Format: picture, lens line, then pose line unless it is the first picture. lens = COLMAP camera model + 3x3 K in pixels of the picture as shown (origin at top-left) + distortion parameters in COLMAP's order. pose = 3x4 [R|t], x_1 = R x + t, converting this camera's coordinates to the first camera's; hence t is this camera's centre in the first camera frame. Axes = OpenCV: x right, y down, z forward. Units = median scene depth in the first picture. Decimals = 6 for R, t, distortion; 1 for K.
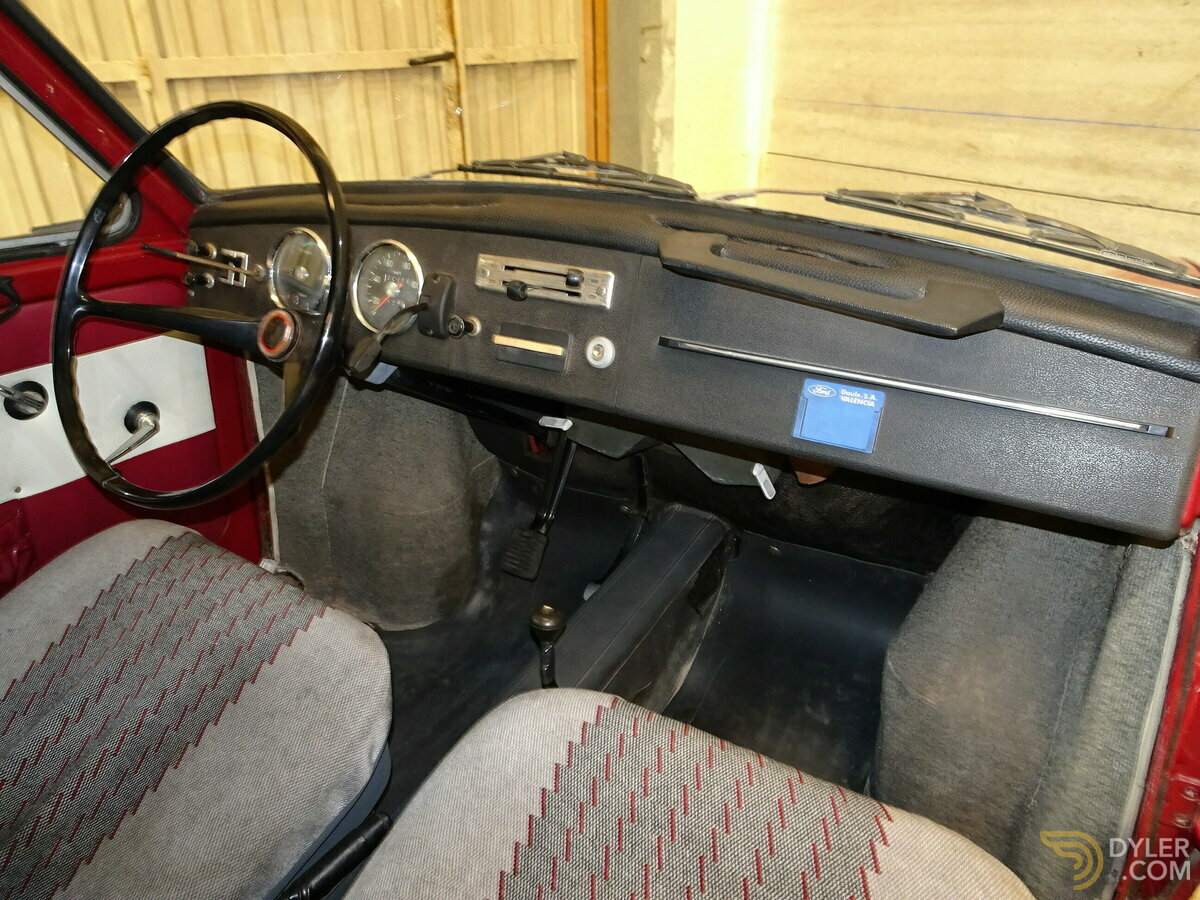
lens RADIAL K [[843.4, 0, 595.1], [0, 843.4, 436.8], [0, 0, 1]] dist [0.031443, -0.017163]
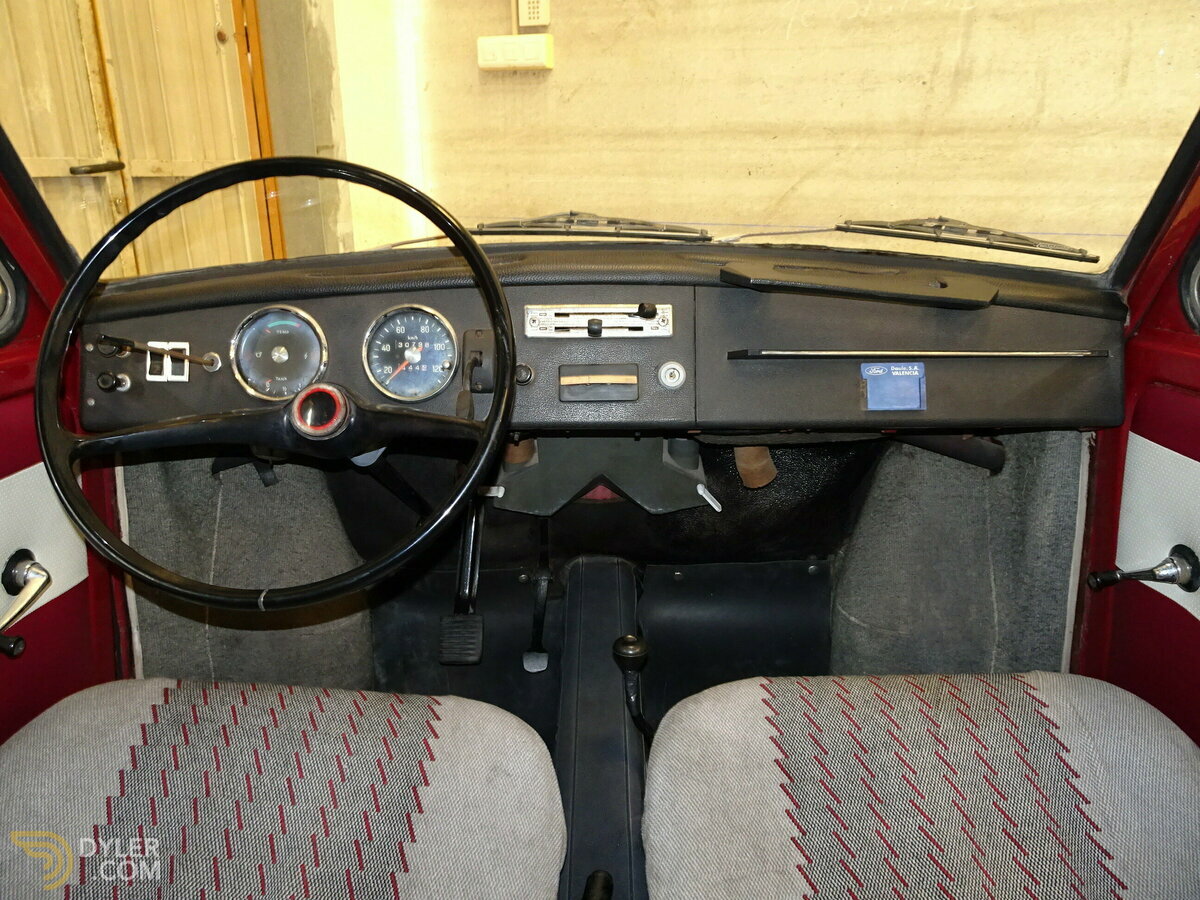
lens RADIAL K [[843.4, 0, 607.8], [0, 843.4, 444.1], [0, 0, 1]] dist [0.031443, -0.017163]
pose [[0.854791, -0.143477, 0.498746, -0.236781], [0.213069, 0.973318, -0.085174, 0.024467], [-0.473217, 0.179073, 0.862553, 0.036704]]
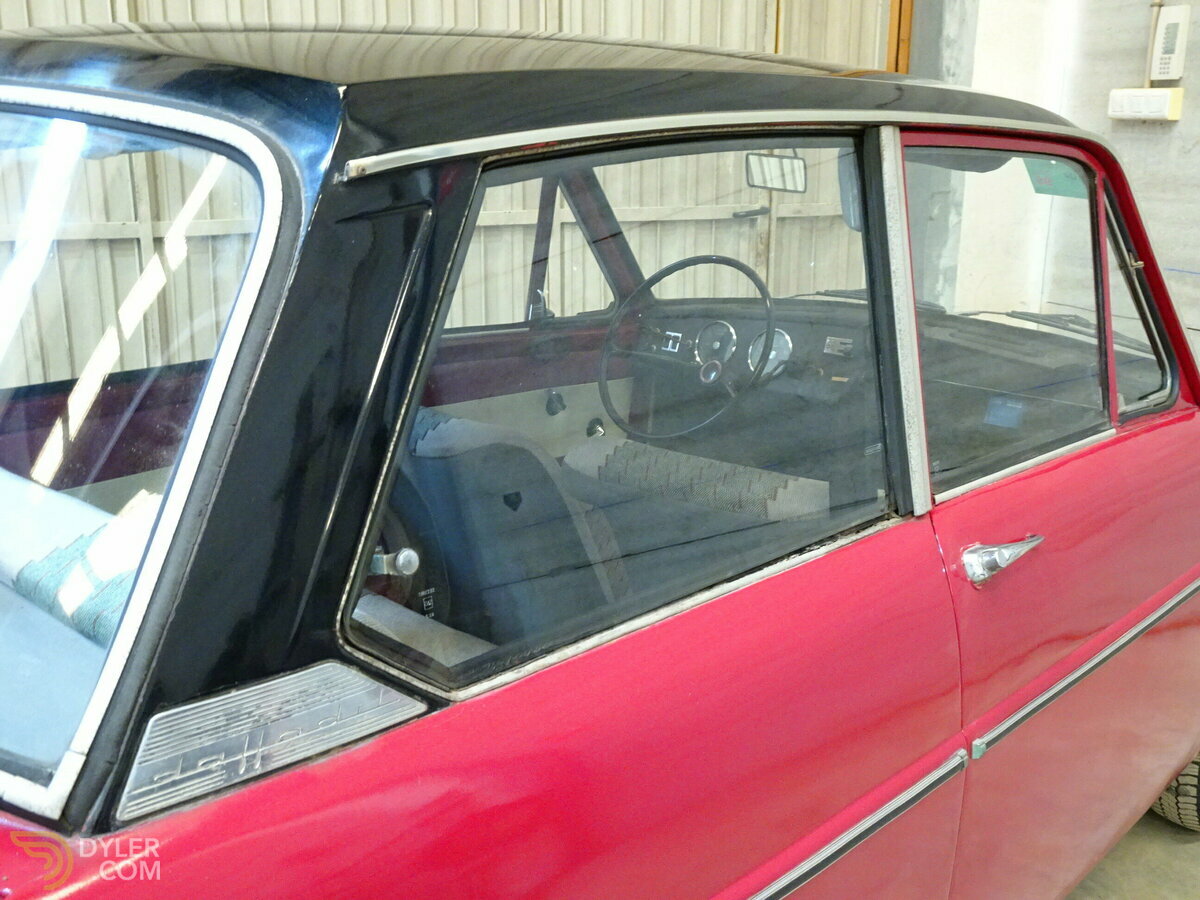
lens RADIAL K [[1176.5, 0, 597.4], [0, 1176.5, 452.2], [0, 0, 1]] dist [-0.000798, 0.000000]
pose [[0.973917, 0.081954, -0.211588, -0.023760], [-0.120151, 0.977298, -0.174507, 0.227954], [0.192483, 0.195378, 0.961654, -0.644372]]
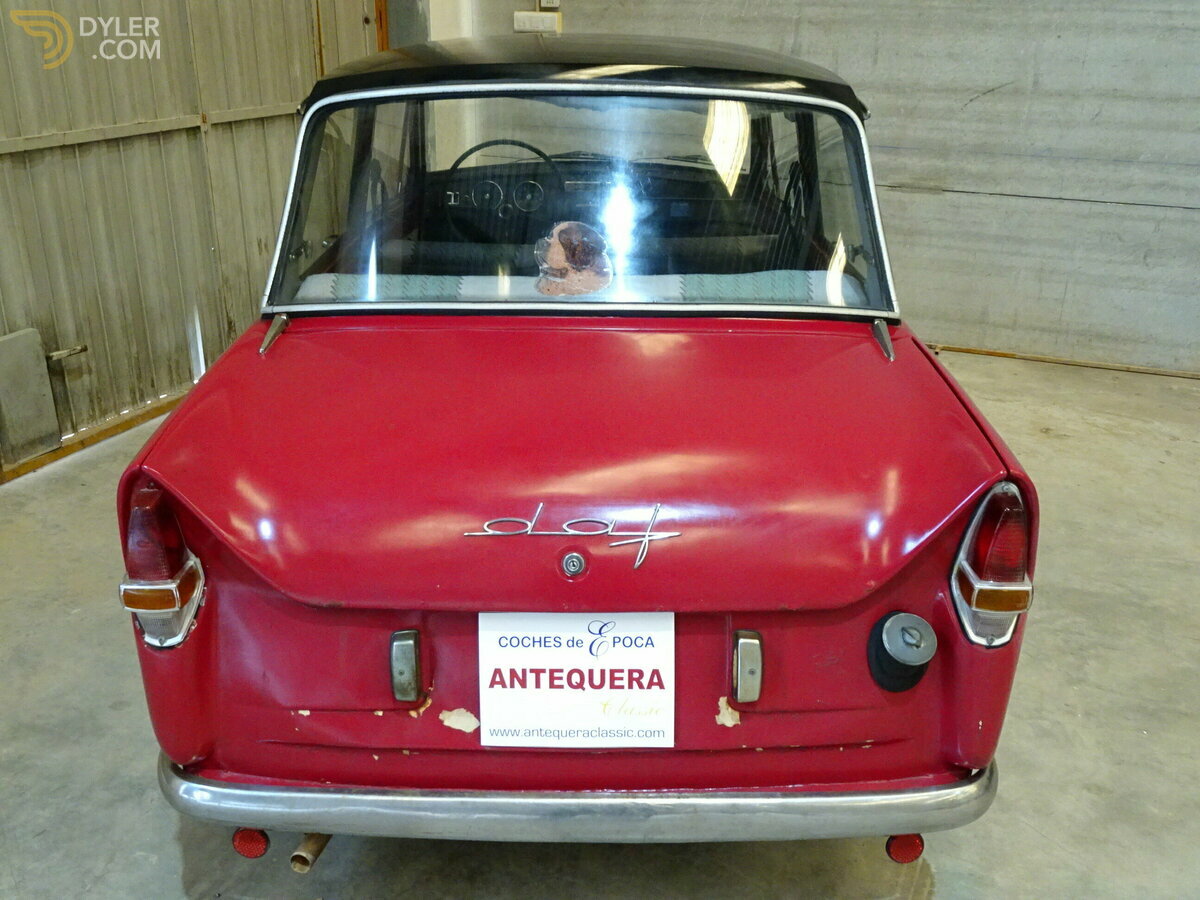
lens RADIAL K [[1082.7, 0, 580.0], [0, 1082.7, 440.2], [0, 0, 1]] dist [0.016329, -0.010515]
pose [[0.865057, -0.161924, 0.474823, -0.919108], [0.198931, 0.979603, -0.028360, 0.374696], [-0.460546, 0.118990, 0.879624, -1.077352]]
